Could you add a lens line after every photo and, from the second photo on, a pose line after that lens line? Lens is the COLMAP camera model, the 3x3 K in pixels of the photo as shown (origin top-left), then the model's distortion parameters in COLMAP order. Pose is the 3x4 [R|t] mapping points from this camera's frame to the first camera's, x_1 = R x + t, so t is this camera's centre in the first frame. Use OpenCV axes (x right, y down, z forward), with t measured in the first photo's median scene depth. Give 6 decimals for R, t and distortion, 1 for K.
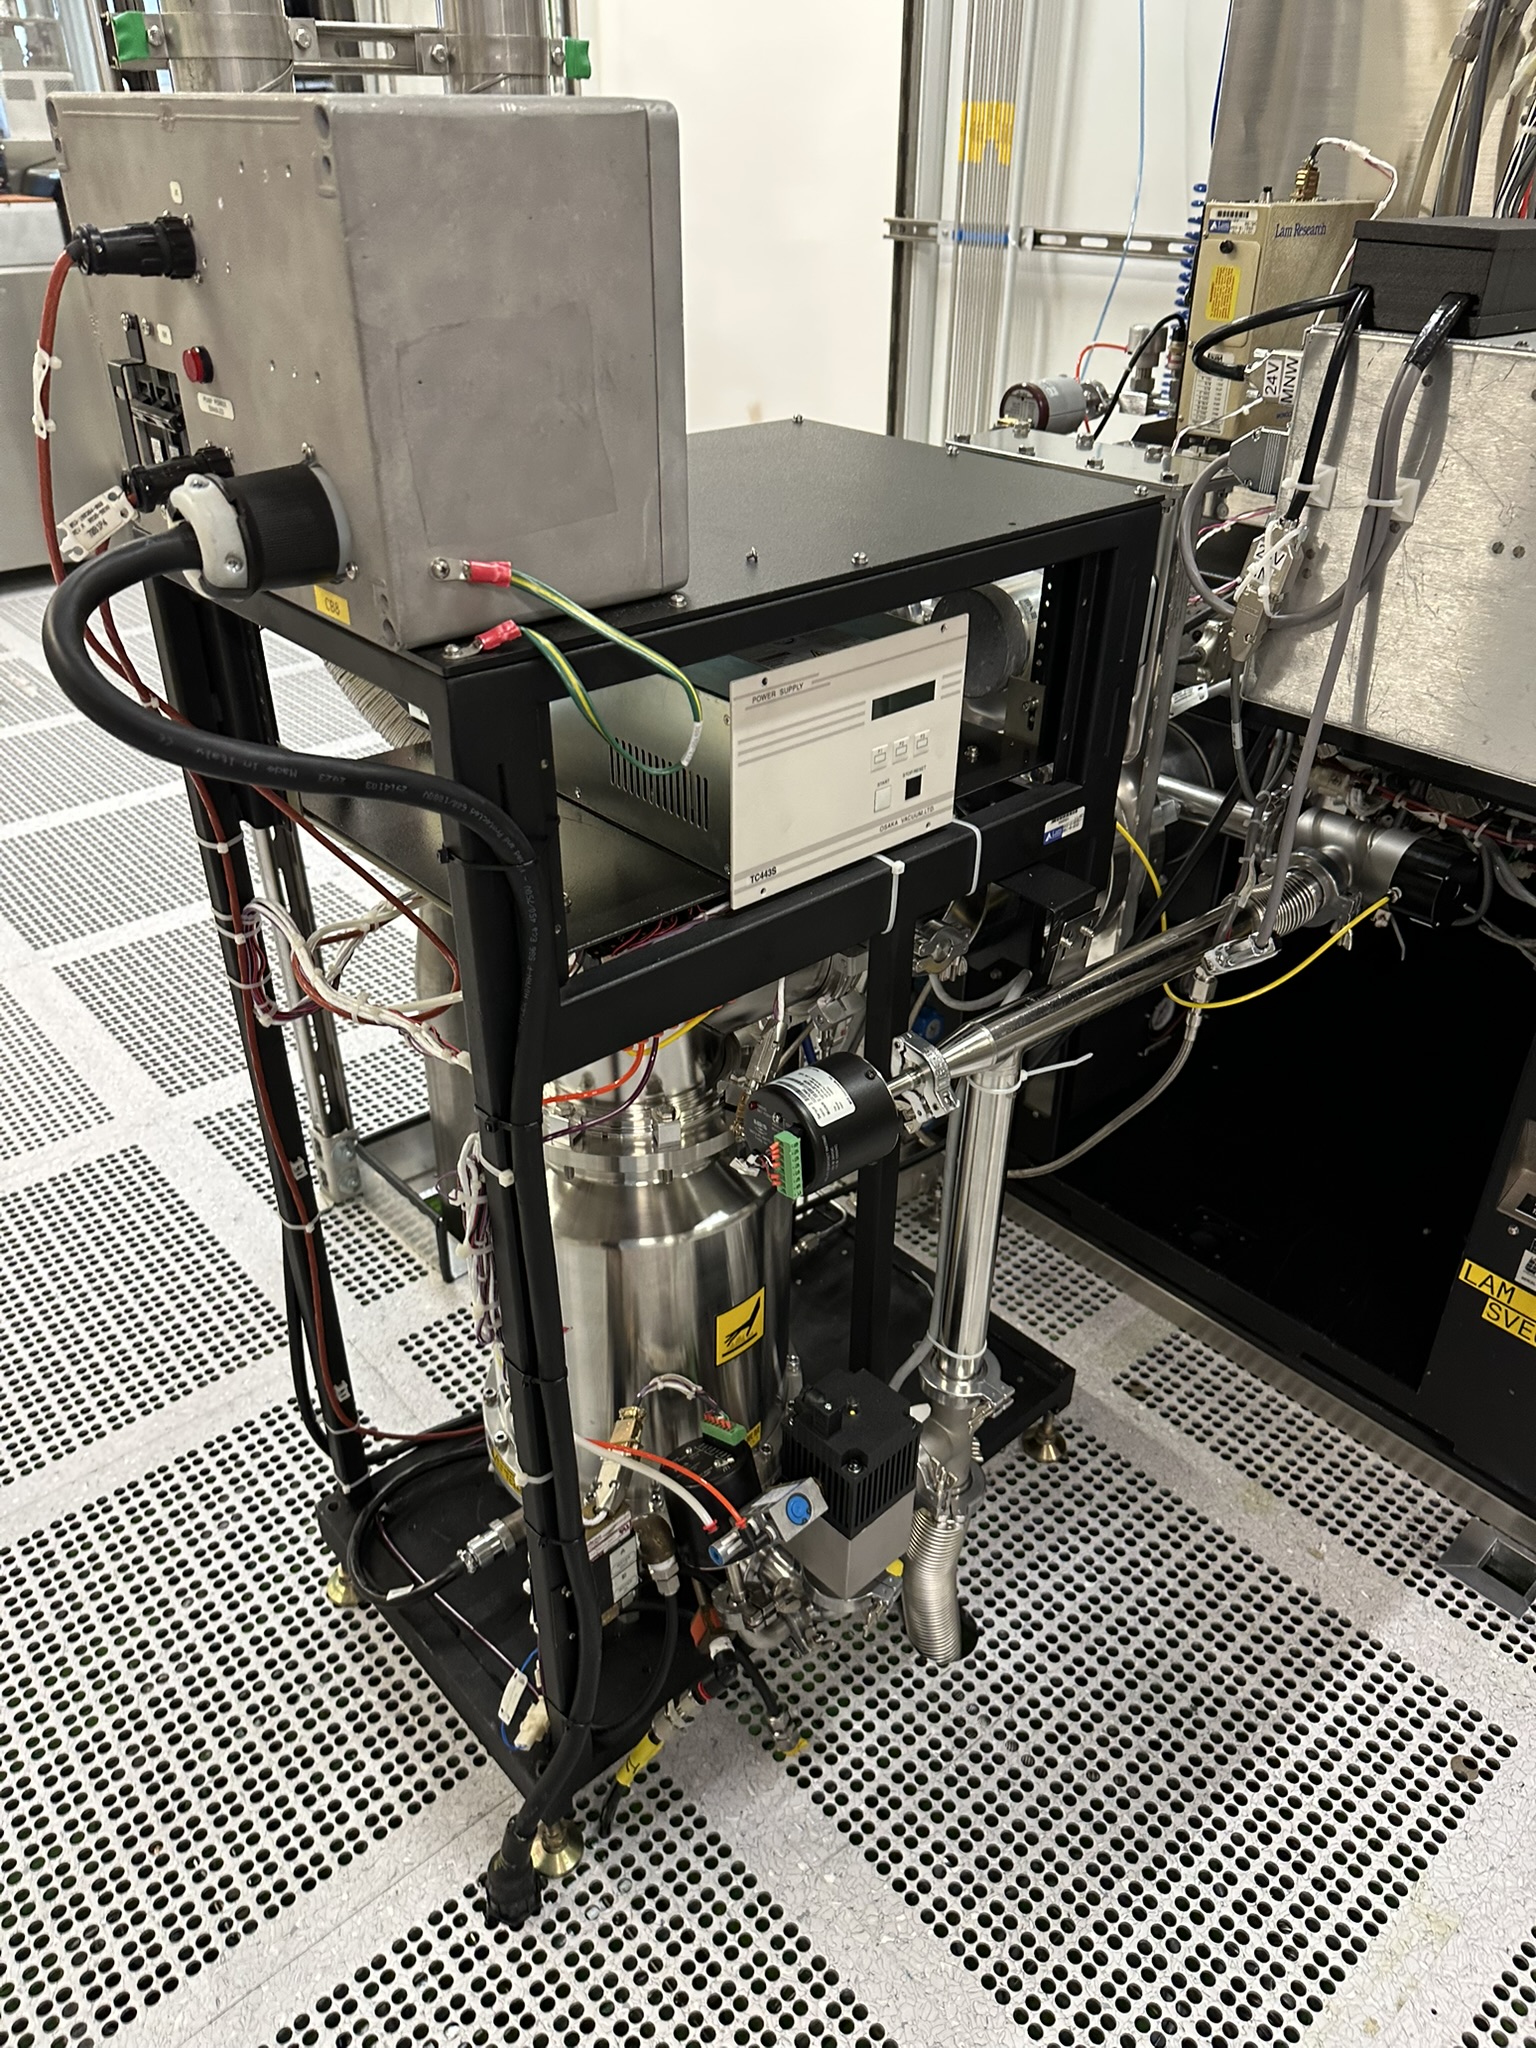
lens RADIAL K [[1447.3, 0, 754.1], [0, 1447.3, 987.2], [0, 0, 1]] dist [0.048522, -0.056693]
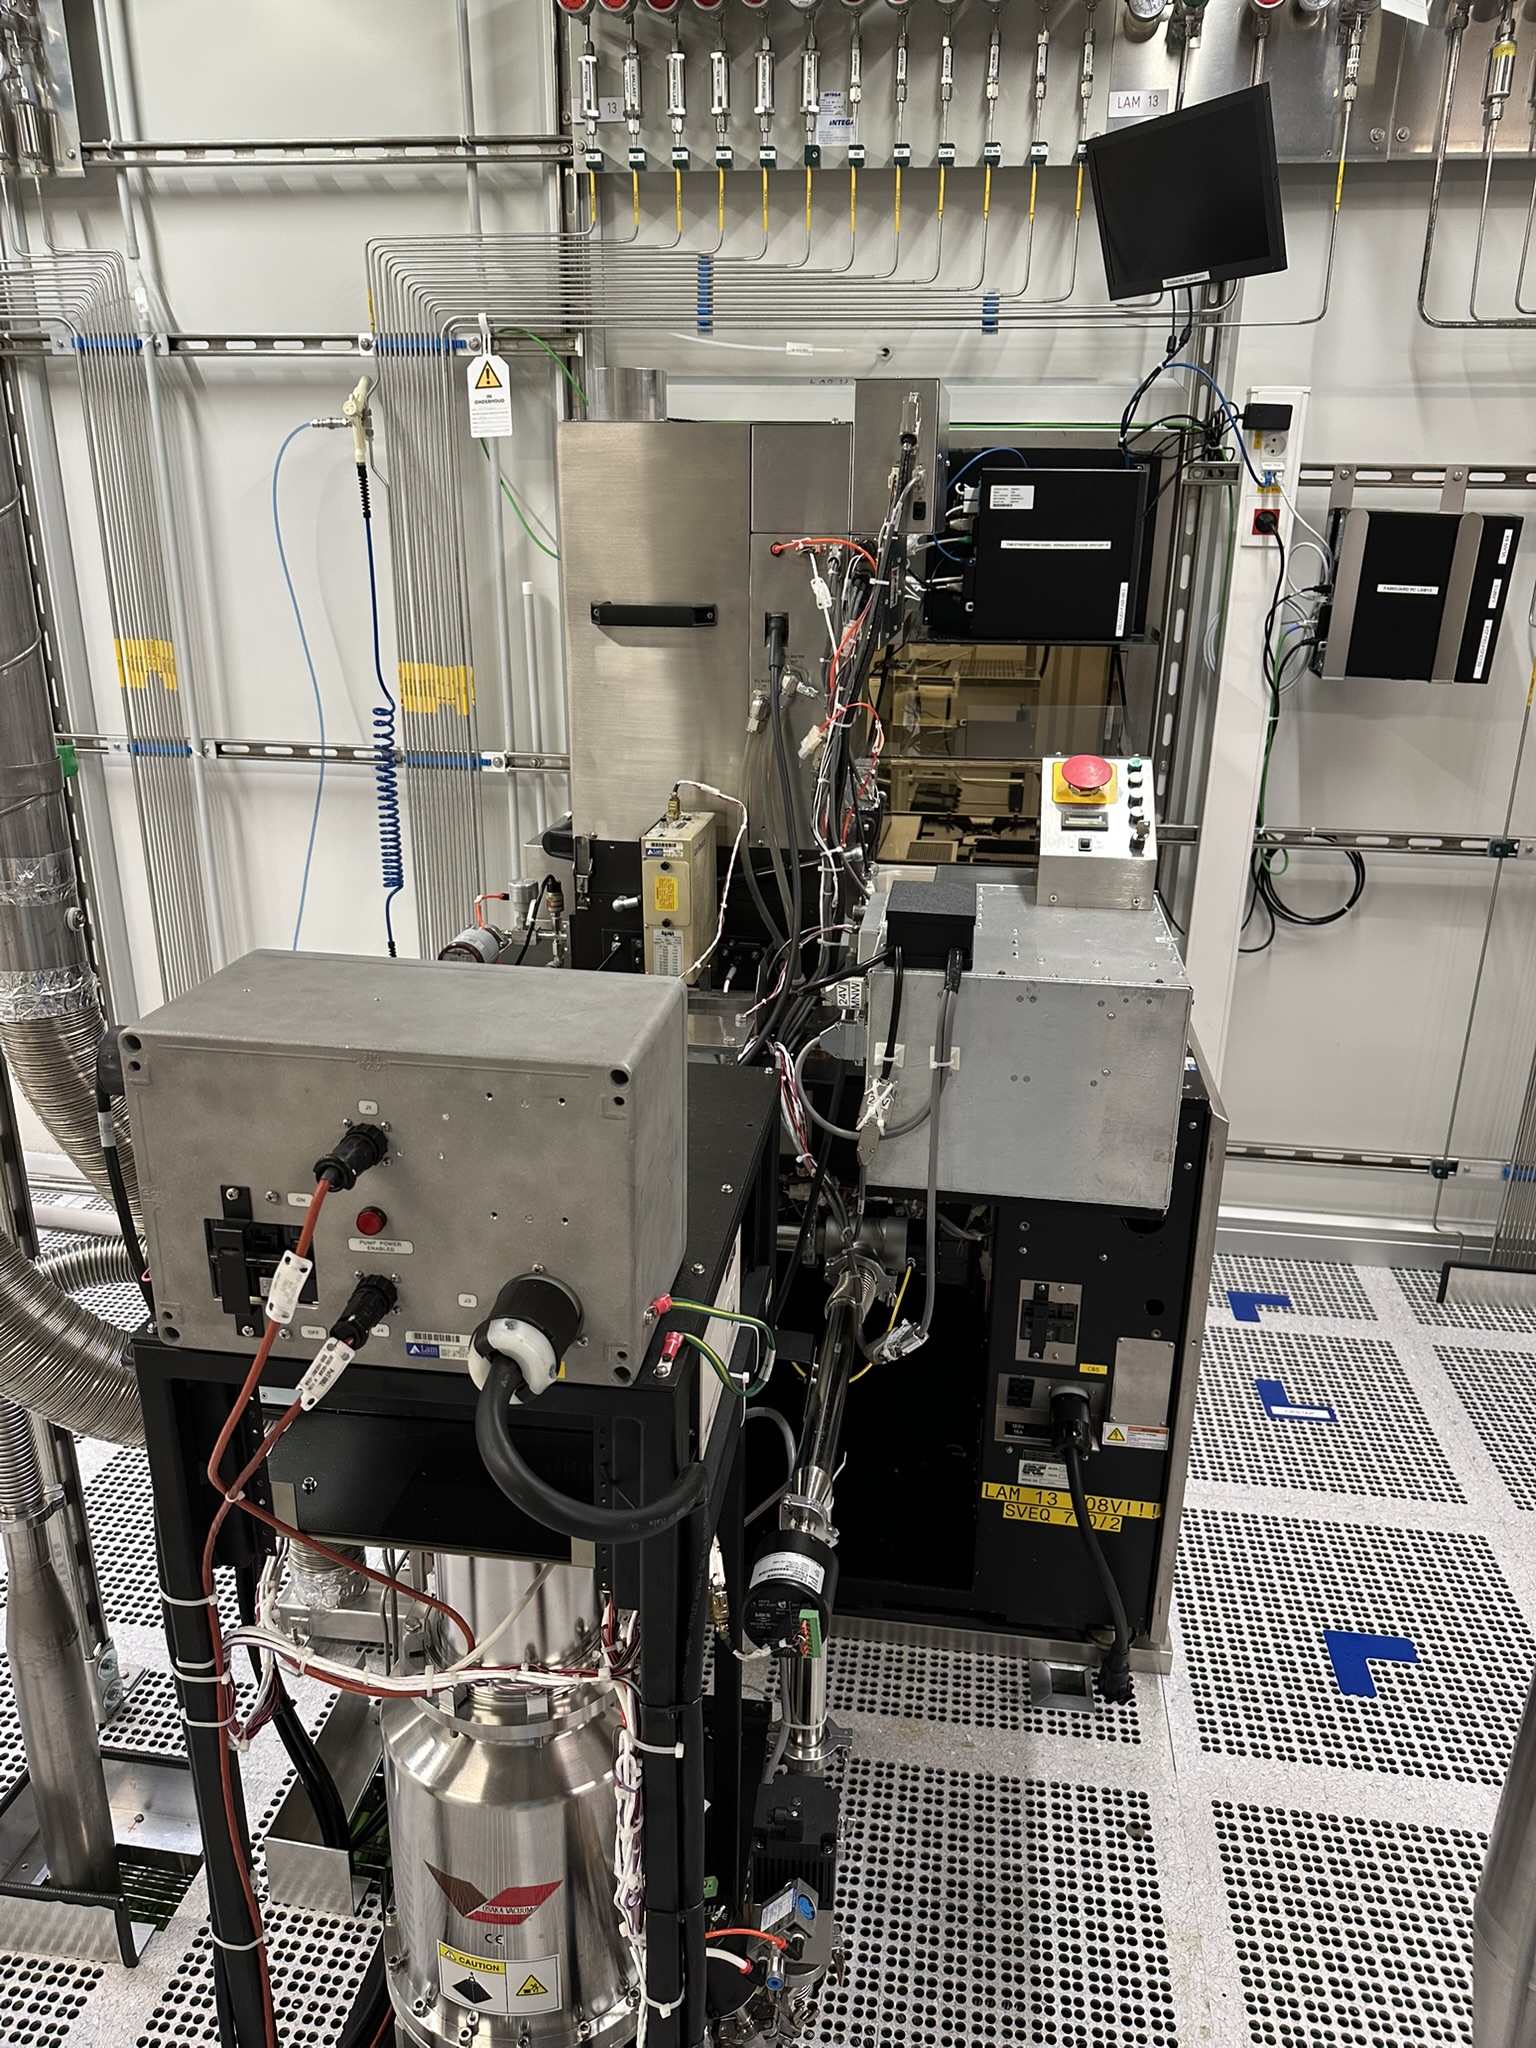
lens RADIAL K [[1447.3, 0, 772.6], [0, 1447.3, 1009.9], [0, 0, 1]] dist [0.048522, -0.056693]
pose [[0.754483, -0.209574, 0.621960, -0.437467], [0.326285, 0.942016, -0.078388, -0.196994], [-0.569468, 0.262079, 0.779115, -0.108254]]
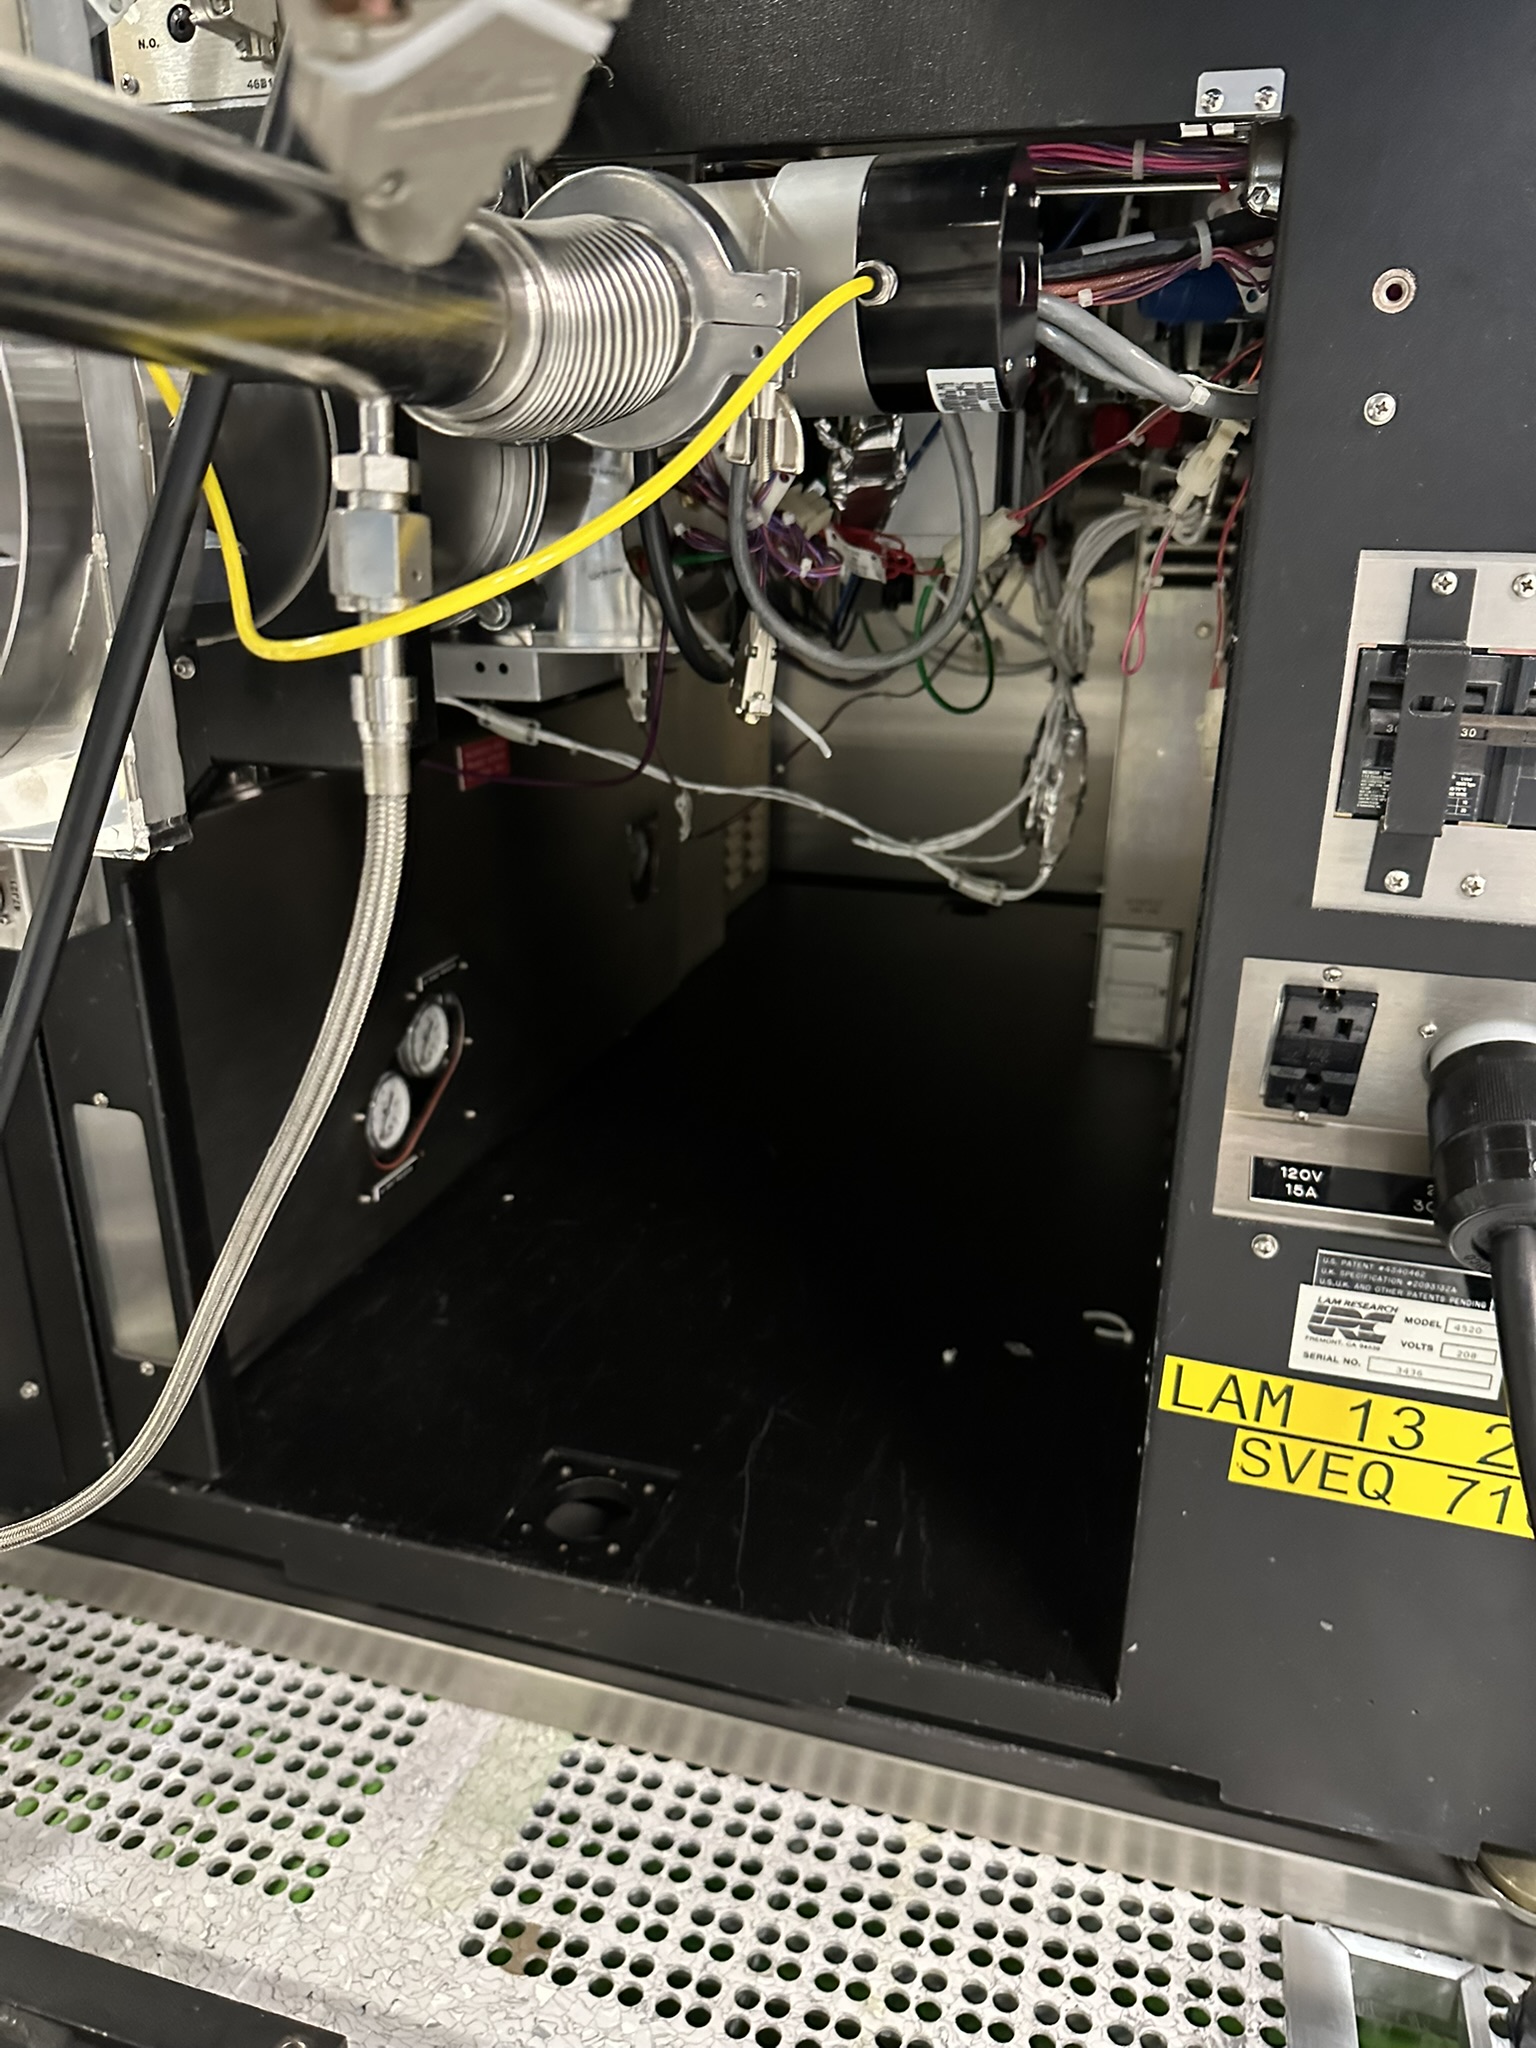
lens RADIAL K [[1447.3, 0, 781.0], [0, 1447.3, 1003.8], [0, 0, 1]] dist [0.048522, -0.056693]
pose [[0.840646, -0.178689, 0.511258, 0.186860], [0.268124, 0.957512, -0.106209, 0.098341], [-0.470557, 0.226365, 0.852839, 0.640681]]
